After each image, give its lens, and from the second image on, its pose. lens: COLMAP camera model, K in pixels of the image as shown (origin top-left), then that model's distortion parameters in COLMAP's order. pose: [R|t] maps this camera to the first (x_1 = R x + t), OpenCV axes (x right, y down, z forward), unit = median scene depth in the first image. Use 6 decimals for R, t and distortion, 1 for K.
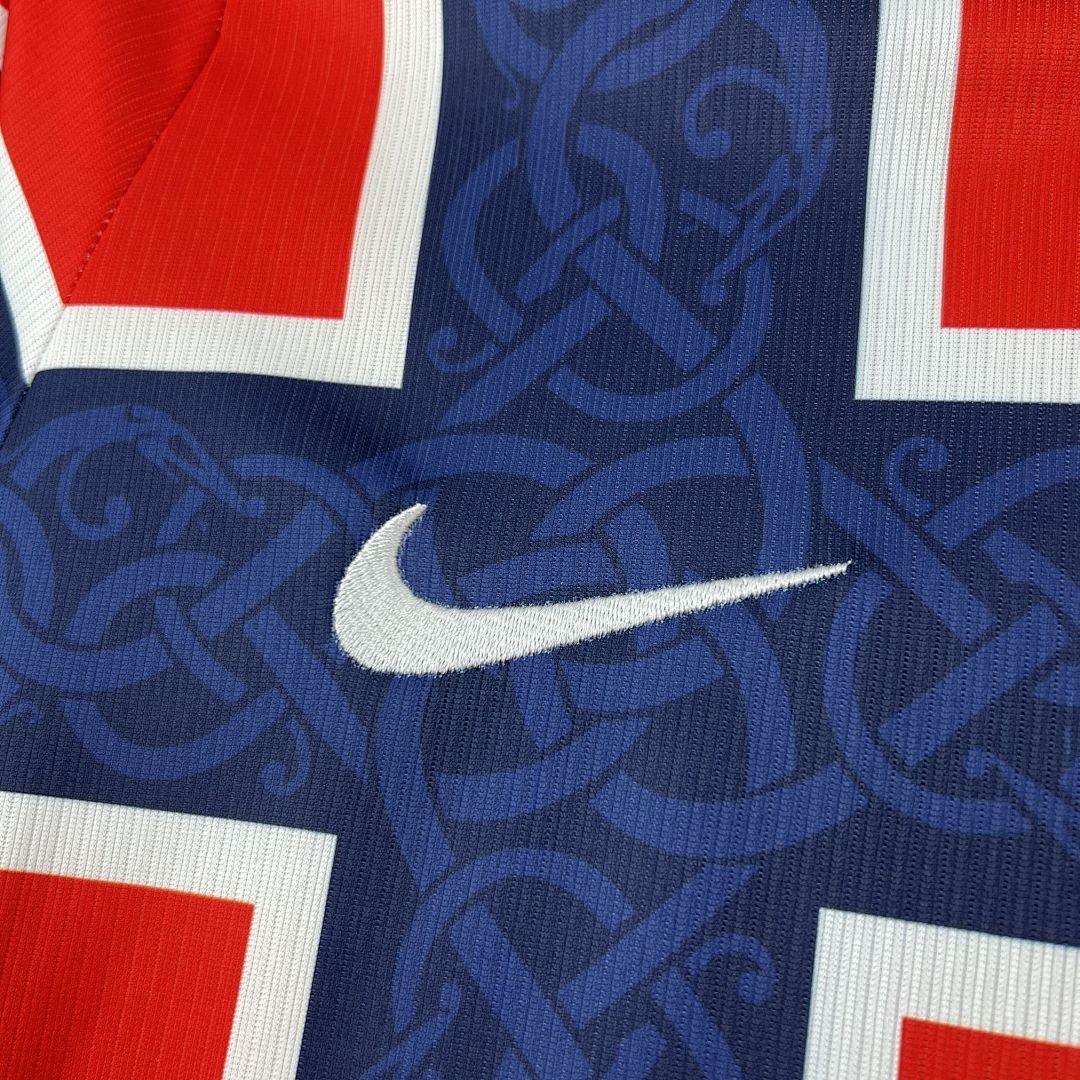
lens RADIAL K [[1196.1, 0, 540.0], [0, 1196.1, 540.0], [0, 0, 1]] dist [0.001053, 0.021805]
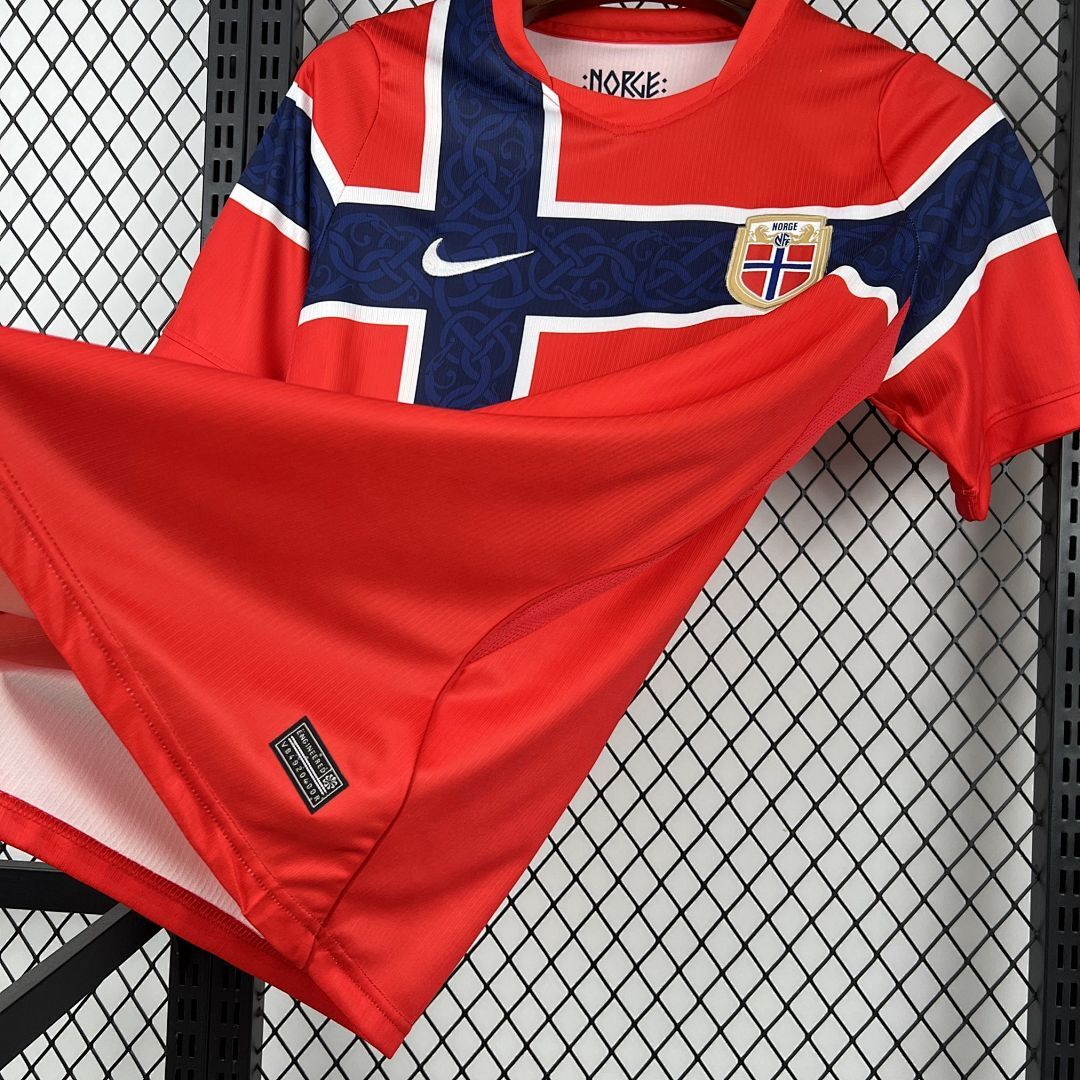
lens RADIAL K [[1196.1, 0, 540.0], [0, 1196.1, 540.0], [0, 0, 1]] dist [0.001053, 0.021805]
pose [[0.987504, -0.015426, 0.156835, -0.444429], [-0.007650, 0.989332, 0.145475, 0.421395], [-0.157406, -0.144857, 0.976852, -3.486706]]
